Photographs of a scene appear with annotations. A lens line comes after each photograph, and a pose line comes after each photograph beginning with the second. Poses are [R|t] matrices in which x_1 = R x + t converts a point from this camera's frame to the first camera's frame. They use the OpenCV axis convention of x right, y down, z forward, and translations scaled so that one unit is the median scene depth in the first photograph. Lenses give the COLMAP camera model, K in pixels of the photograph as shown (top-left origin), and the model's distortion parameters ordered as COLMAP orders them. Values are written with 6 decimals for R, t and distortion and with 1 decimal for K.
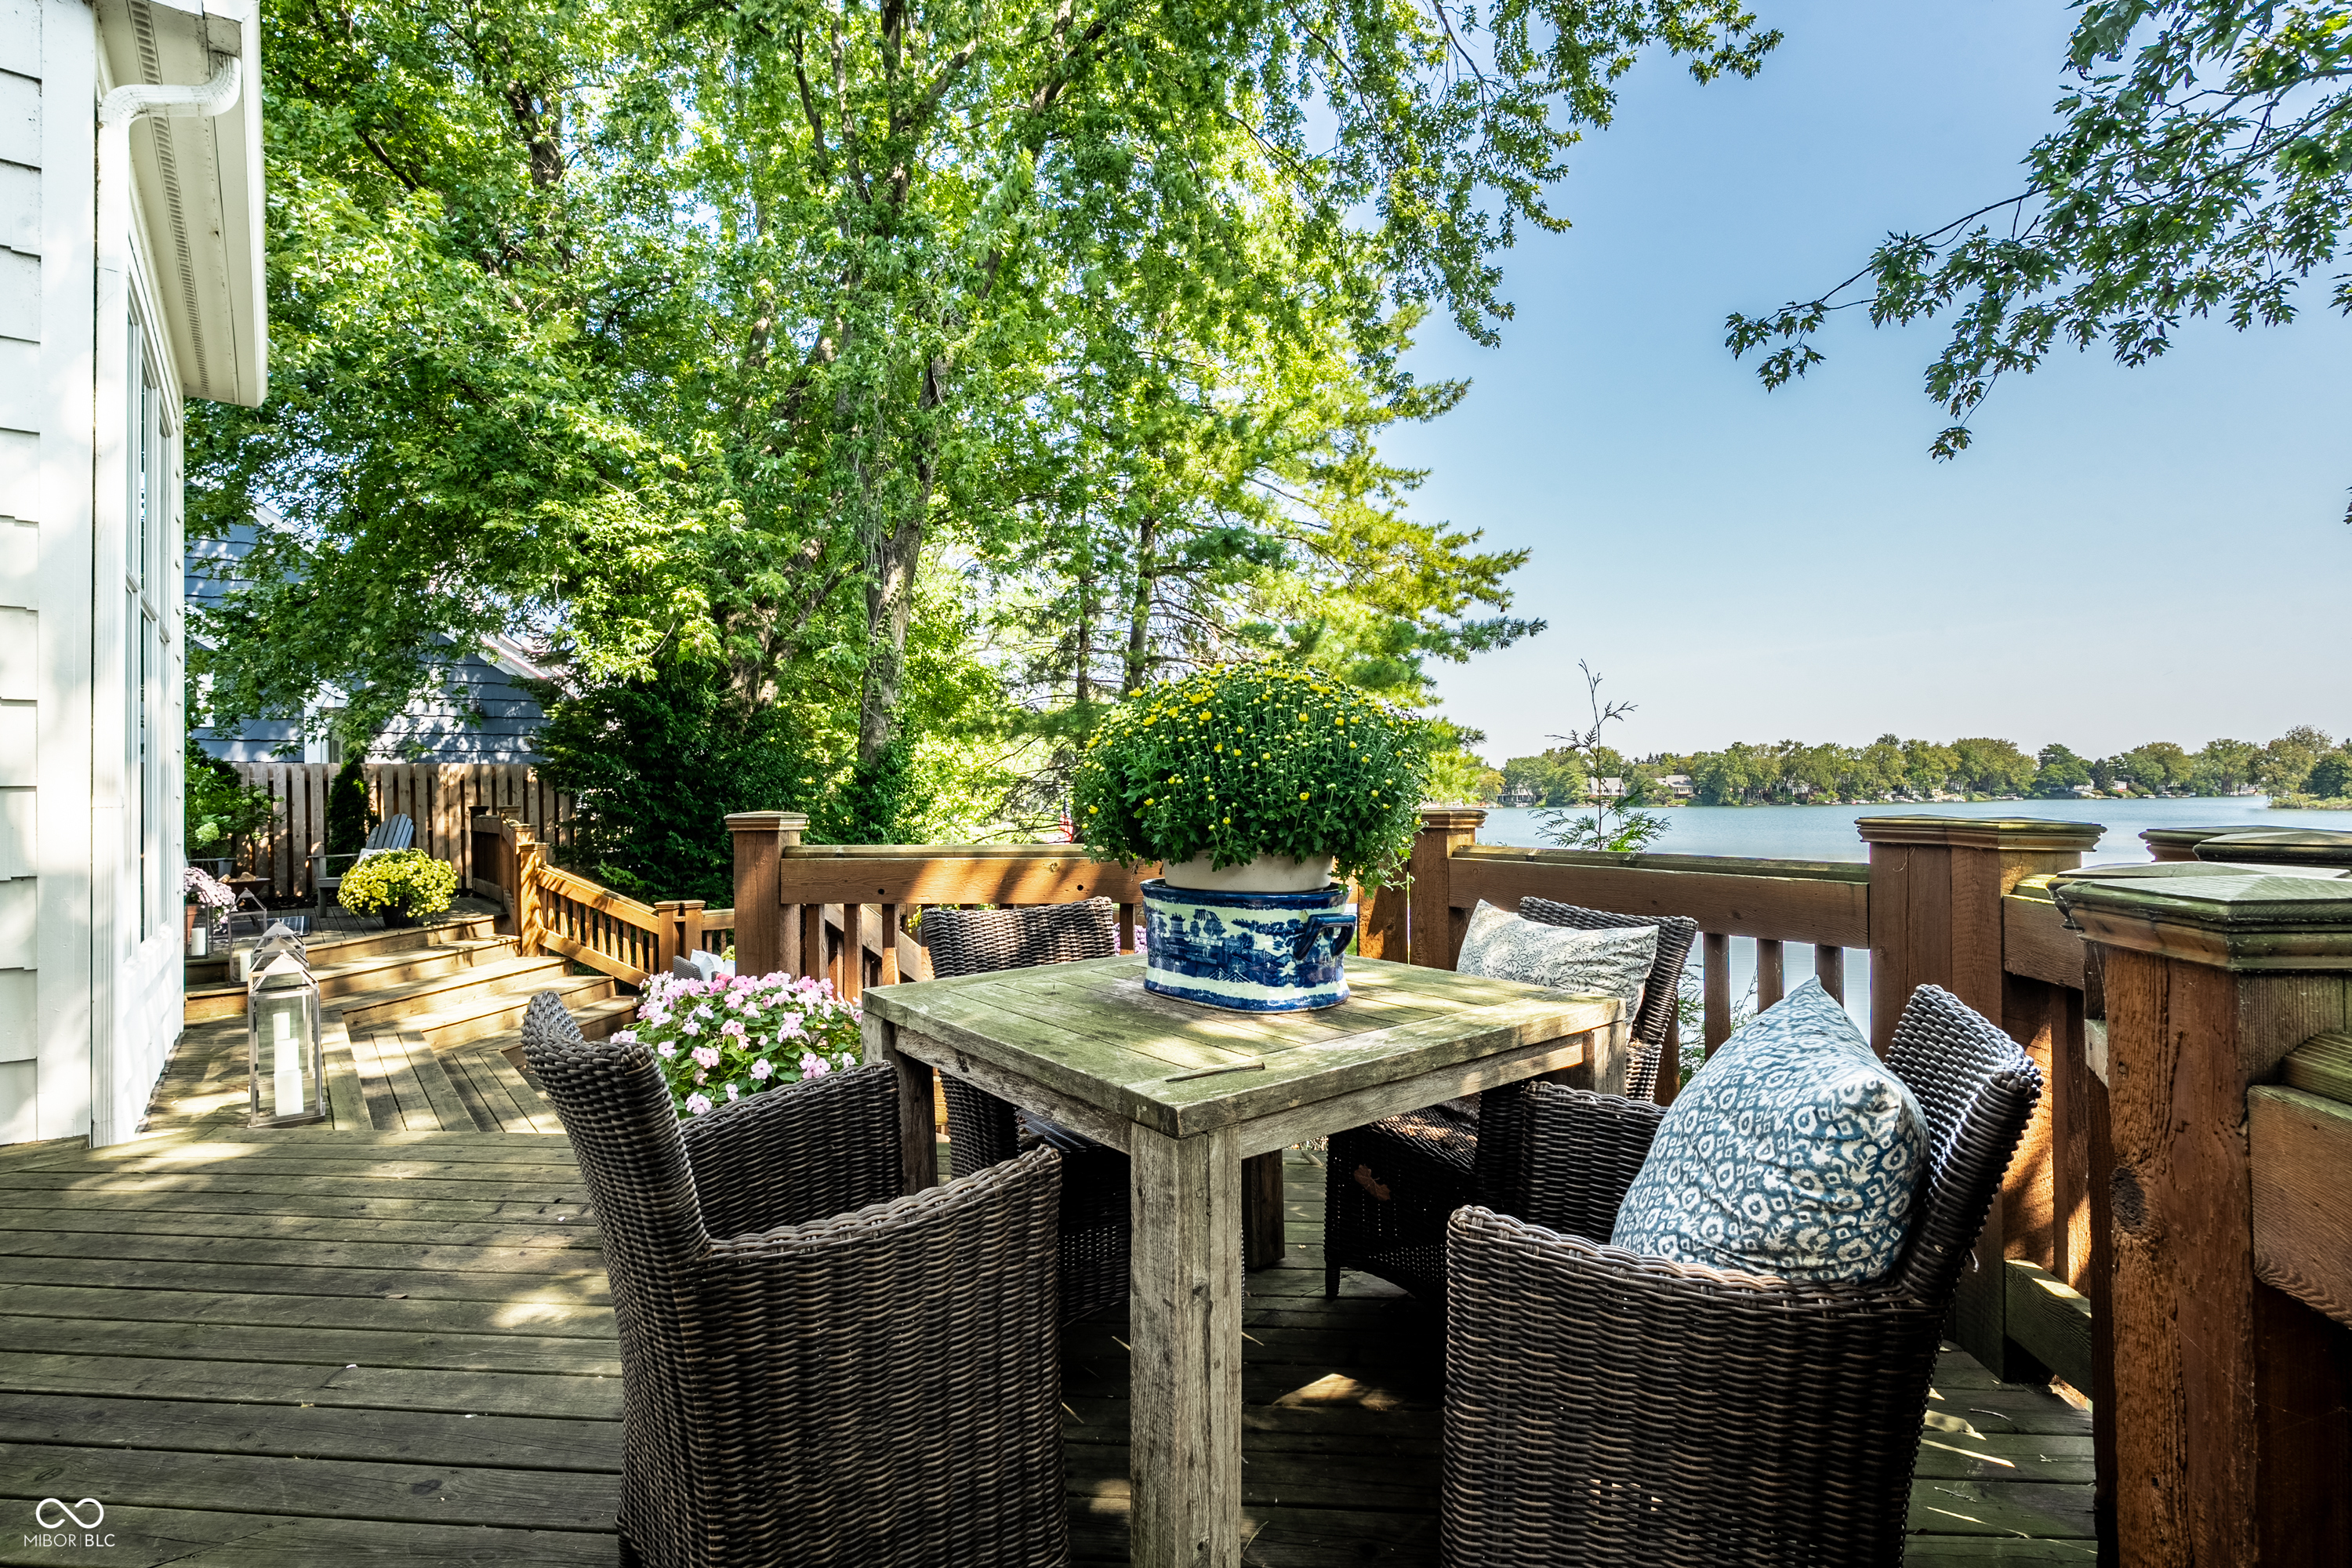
lens RADIAL K [[1118.9, 0, 1176.0], [0, 1118.9, 784.0], [0, 0, 1]] dist [0.001662, -0.000125]
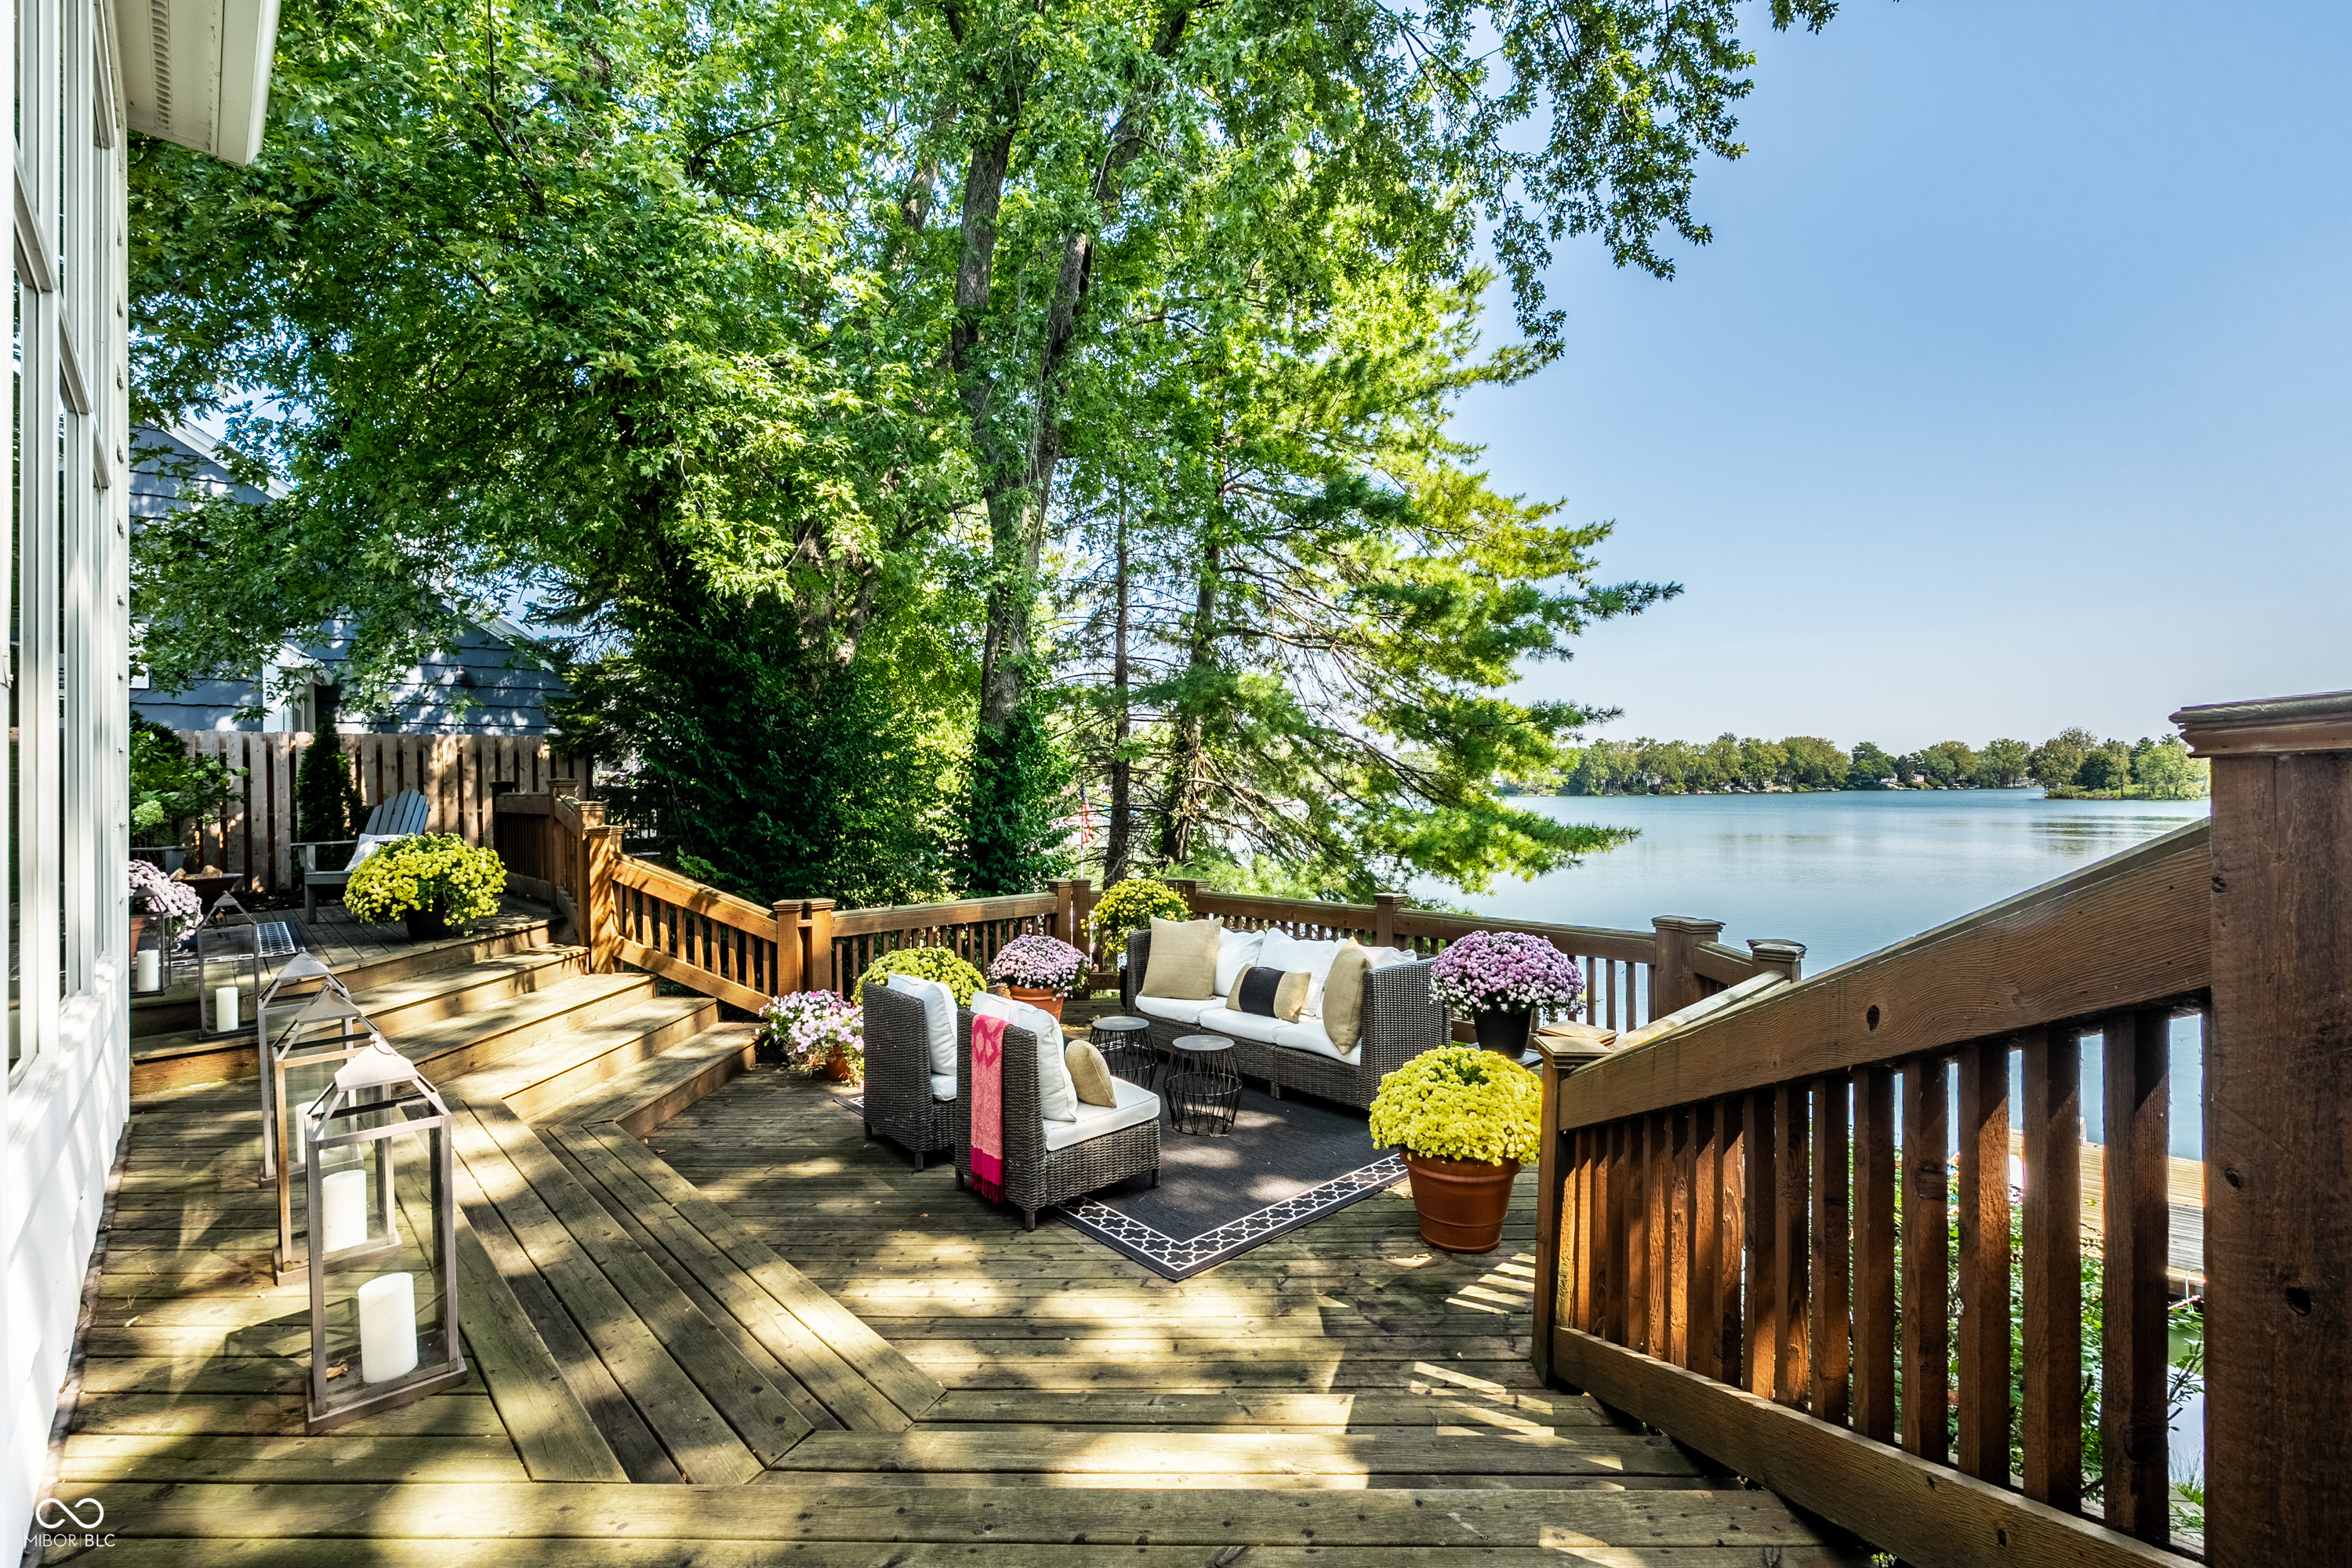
lens RADIAL K [[1035.6, 0, 1174.8], [0, 1035.6, 782.0], [0, 0, 1]] dist [-0.001383, 0.000161]
pose [[0.996653, 0.002525, 0.081708, -0.204153], [-0.003065, 0.999974, 0.006479, 0.013989], [-0.081689, -0.006708, 0.996635, 0.217864]]
